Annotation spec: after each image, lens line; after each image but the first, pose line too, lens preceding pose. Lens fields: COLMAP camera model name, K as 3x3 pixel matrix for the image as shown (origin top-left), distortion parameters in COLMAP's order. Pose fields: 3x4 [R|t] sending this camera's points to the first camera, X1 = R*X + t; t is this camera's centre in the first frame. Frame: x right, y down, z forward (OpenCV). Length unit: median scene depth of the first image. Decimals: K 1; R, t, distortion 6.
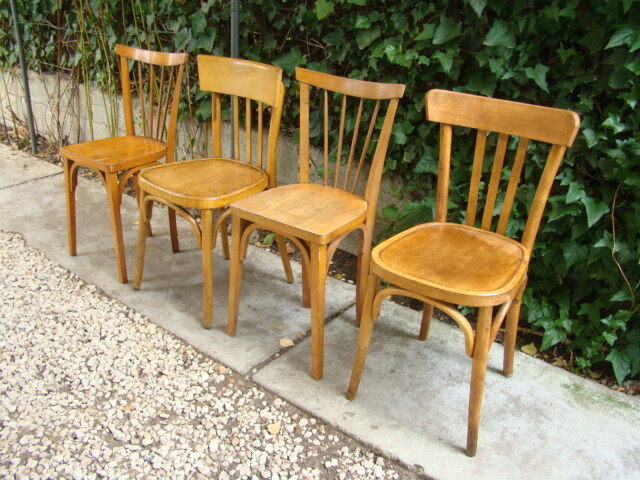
lens RADIAL K [[592.2, 0, 320.0], [0, 592.2, 240.0], [0, 0, 1]] dist [-0.183387, 0.124731]
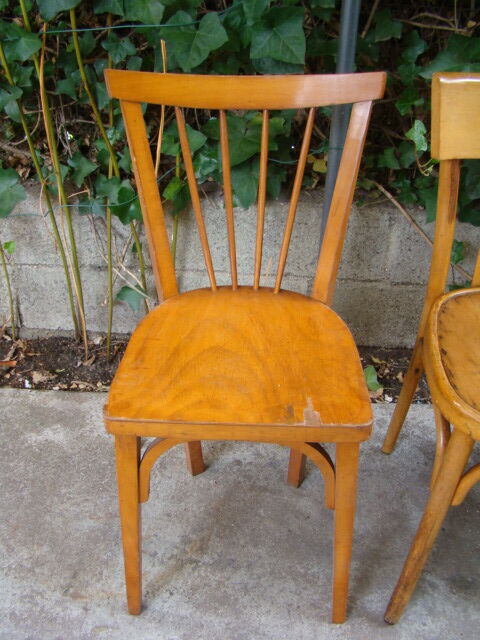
lens RADIAL K [[592.2, 0, 235.8], [0, 592.2, 320.0], [0, 0, 1]] dist [-0.183387, 0.124731]
pose [[0.822604, -0.342133, 0.454167, -0.651294], [0.267072, 0.937616, 0.222593, -0.329522], [-0.501991, -0.061810, 0.862661, 0.835954]]
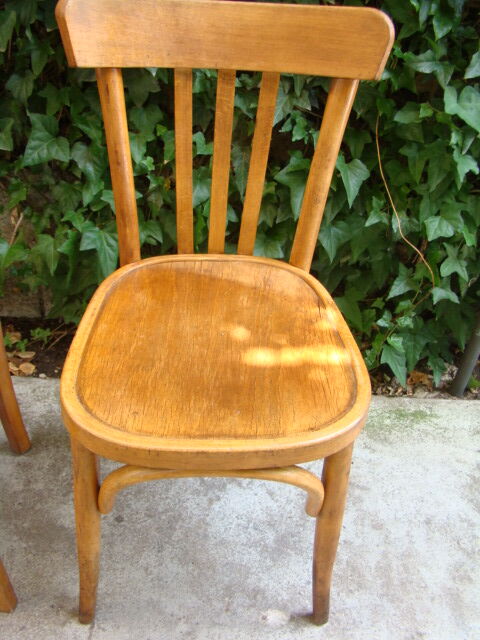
lens RADIAL K [[592.2, 0, 235.8], [0, 592.2, 320.0], [0, 0, 1]] dist [-0.183387, 0.124731]
pose [[0.788257, -0.356731, 0.501392, -0.003725], [0.223347, 0.925109, 0.307066, -0.115745], [-0.573383, -0.130062, 0.808898, 0.486090]]
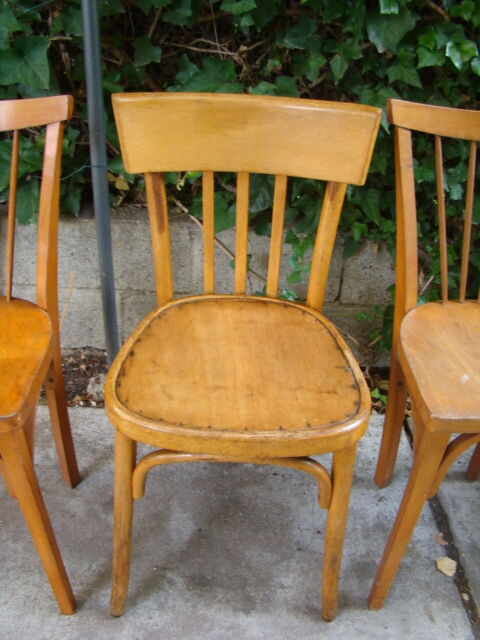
lens RADIAL K [[592.2, 0, 235.8], [0, 592.2, 320.0], [0, 0, 1]] dist [-0.183387, 0.124731]
pose [[0.798072, -0.326125, 0.506679, -0.476495], [0.258320, 0.944859, 0.201279, -0.258607], [-0.544382, -0.029750, 0.838310, 0.677583]]
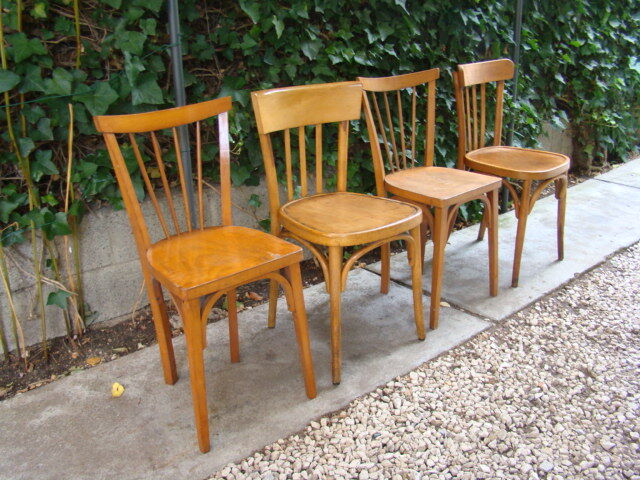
lens RADIAL K [[592.2, 0, 320.0], [0, 592.2, 240.0], [0, 0, 1]] dist [-0.183387, 0.124731]
pose [[0.233356, -0.397222, 0.887559, -1.156085], [0.445834, 0.854873, 0.265375, -0.370364], [-0.864163, 0.333777, 0.376584, 0.792245]]
